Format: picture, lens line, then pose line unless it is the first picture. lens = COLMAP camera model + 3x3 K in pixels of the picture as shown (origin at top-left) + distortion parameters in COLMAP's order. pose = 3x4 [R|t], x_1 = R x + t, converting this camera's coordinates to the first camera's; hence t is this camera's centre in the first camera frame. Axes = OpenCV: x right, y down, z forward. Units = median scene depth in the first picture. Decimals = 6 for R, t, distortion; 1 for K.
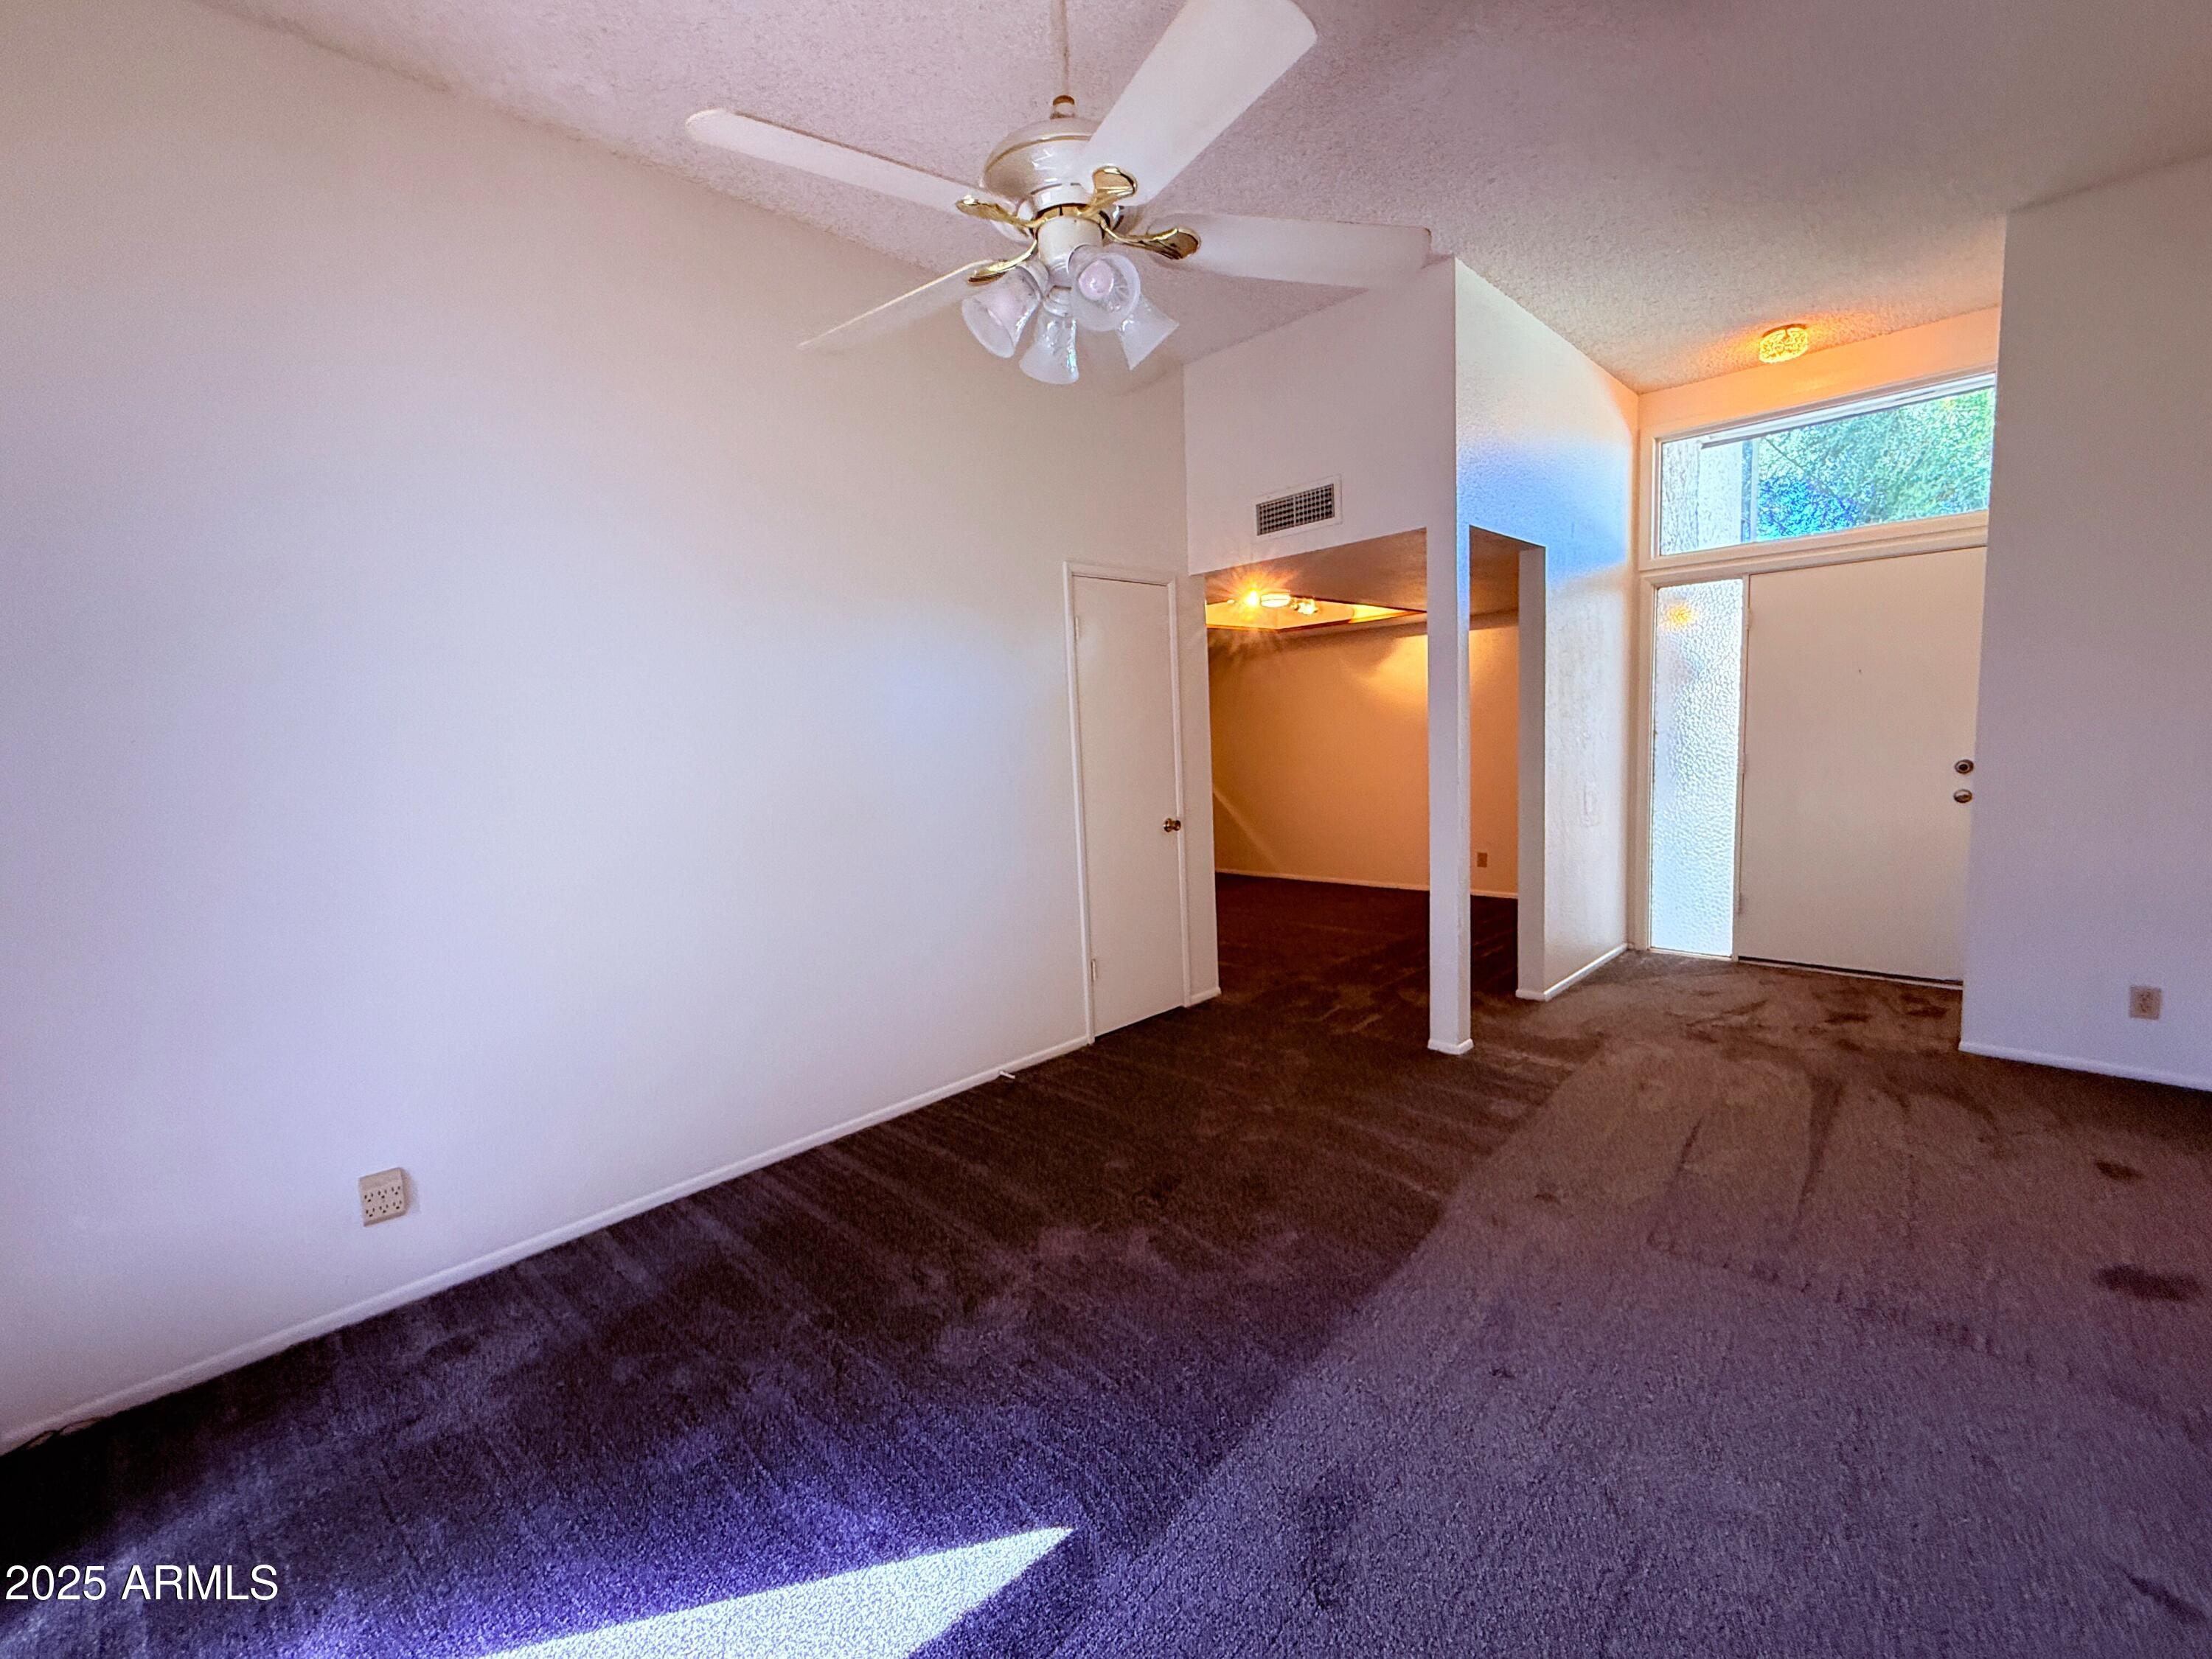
lens RADIAL K [[922.7, 0, 1109.5], [0, 922.7, 829.0], [0, 0, 1]] dist [0.000635, 0.000391]
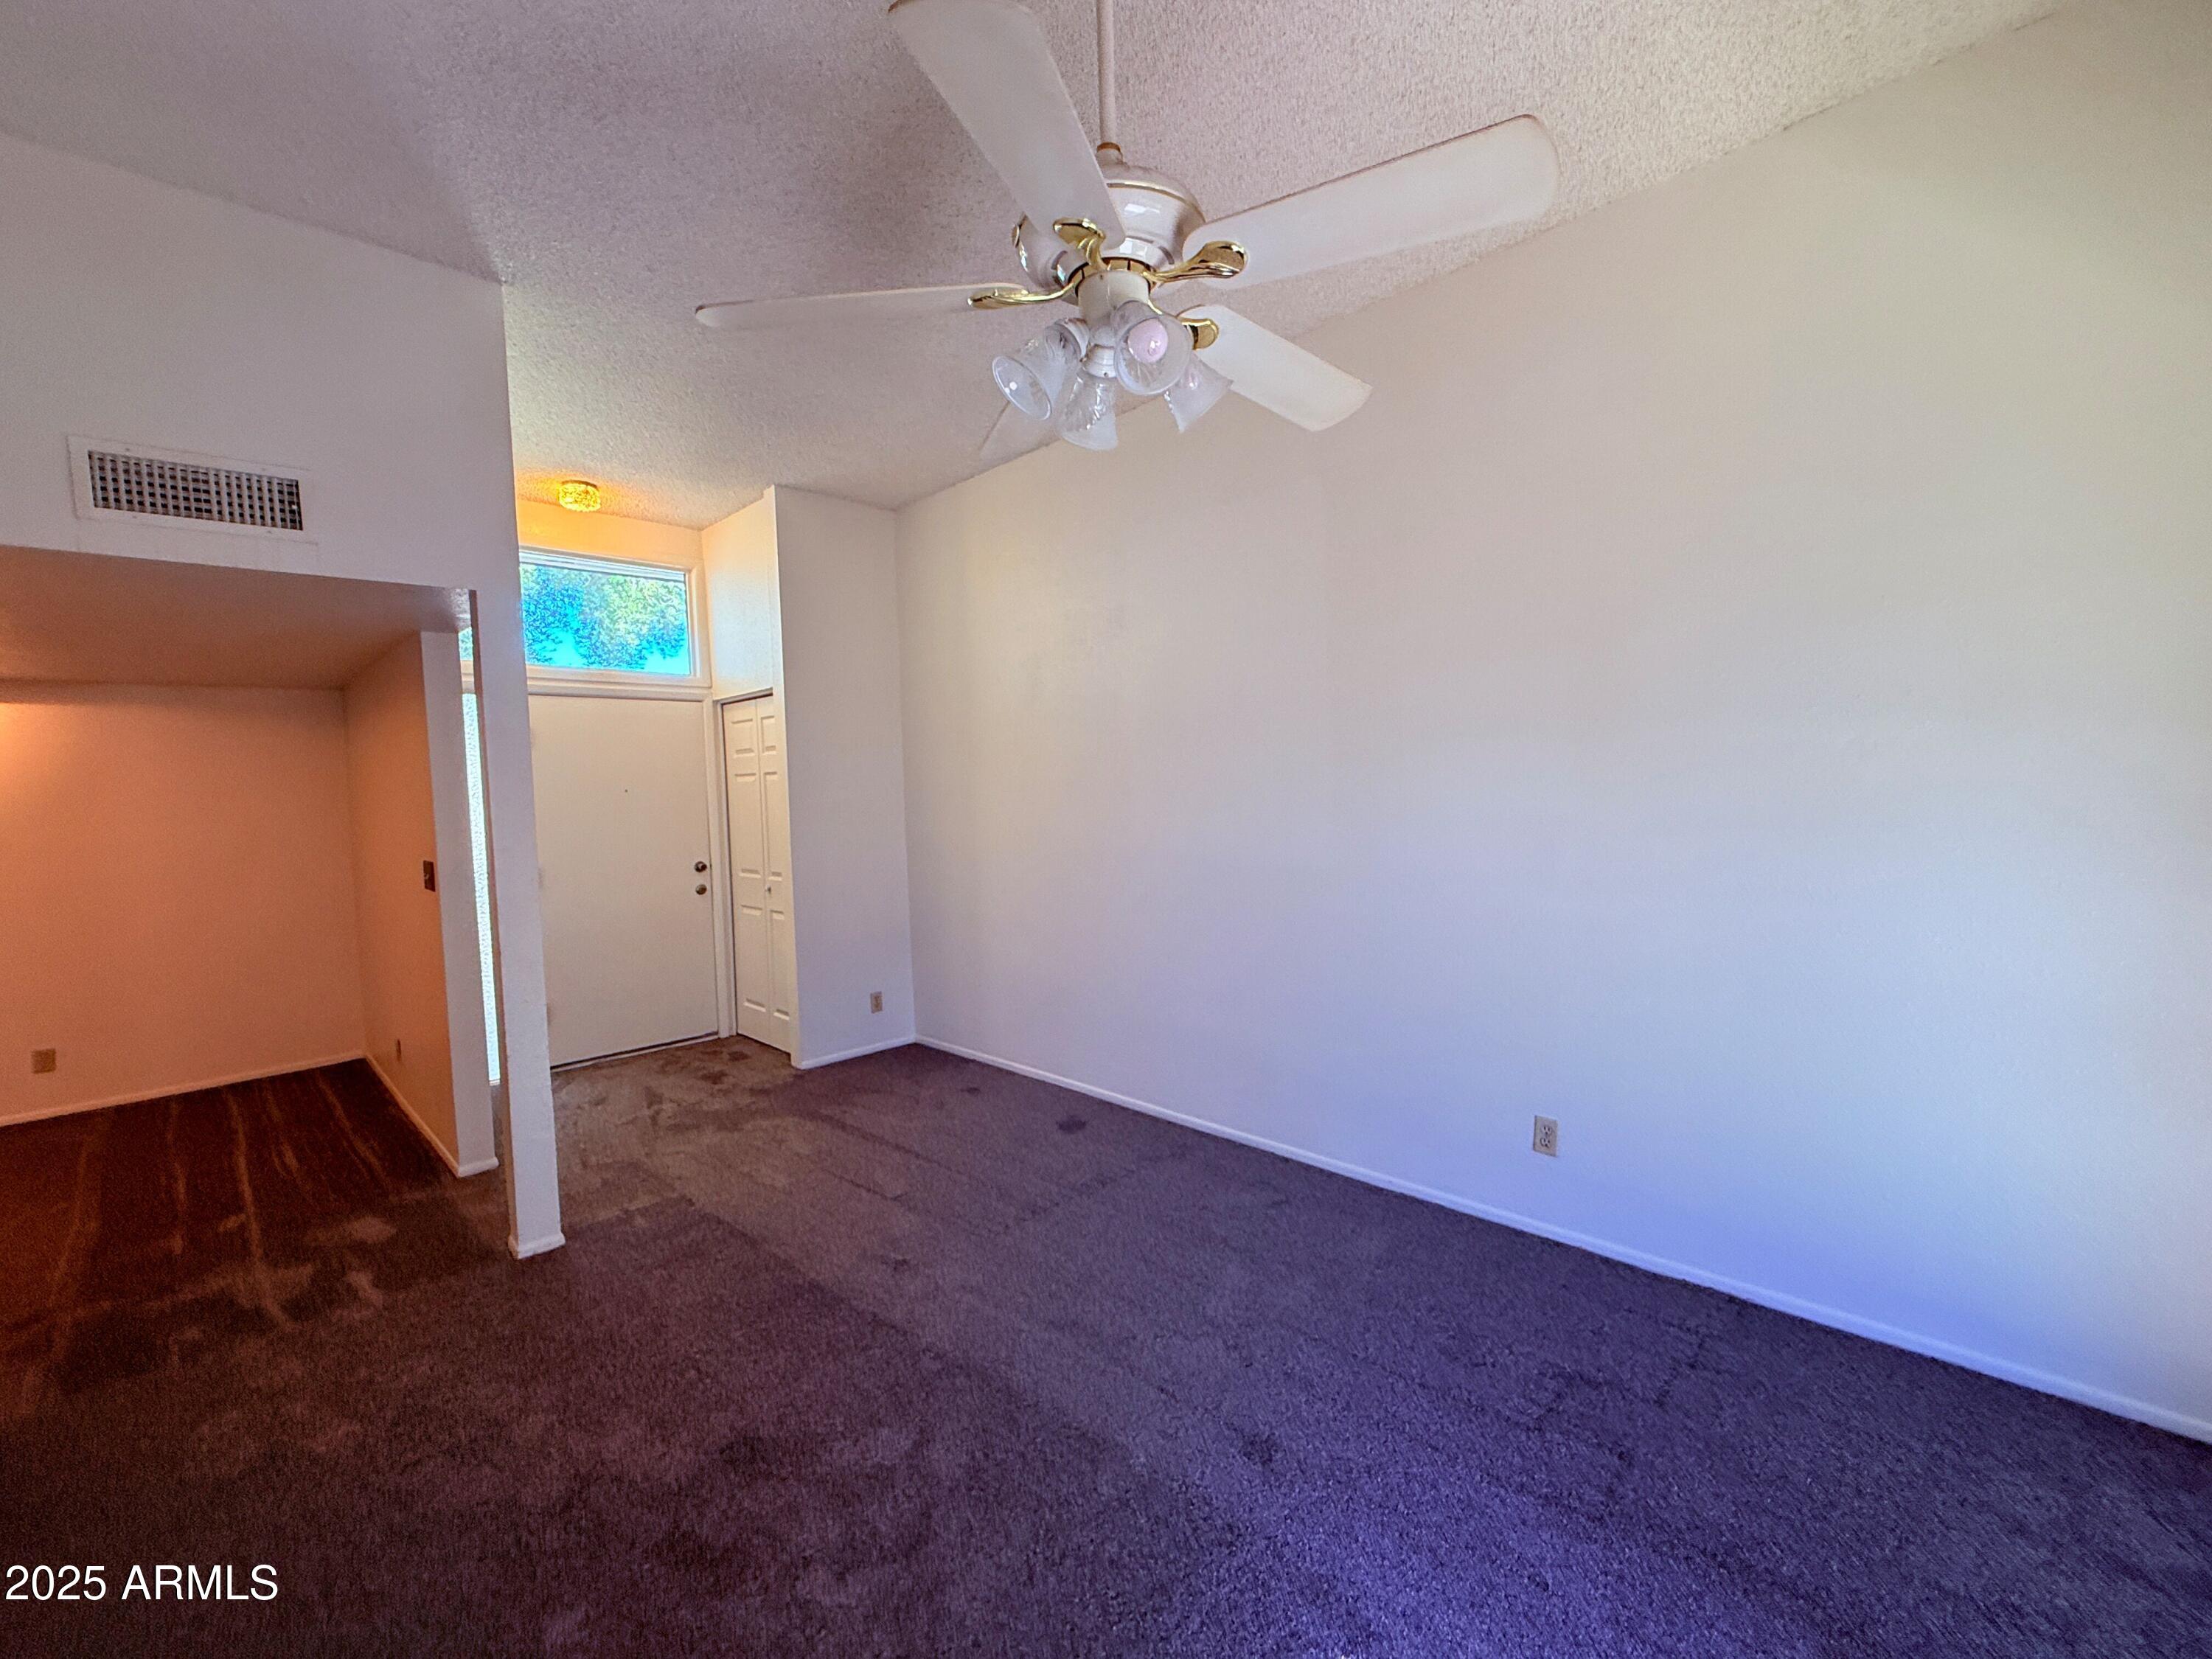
lens RADIAL K [[922.7, 0, 1109.8], [0, 922.7, 834.4], [0, 0, 1]] dist [0.000635, 0.000391]
pose [[0.004603, -0.010043, 0.999939, -0.415965], [0.131634, 0.991254, 0.009350, -0.055105], [-0.991288, 0.131582, 0.005885, 0.460366]]
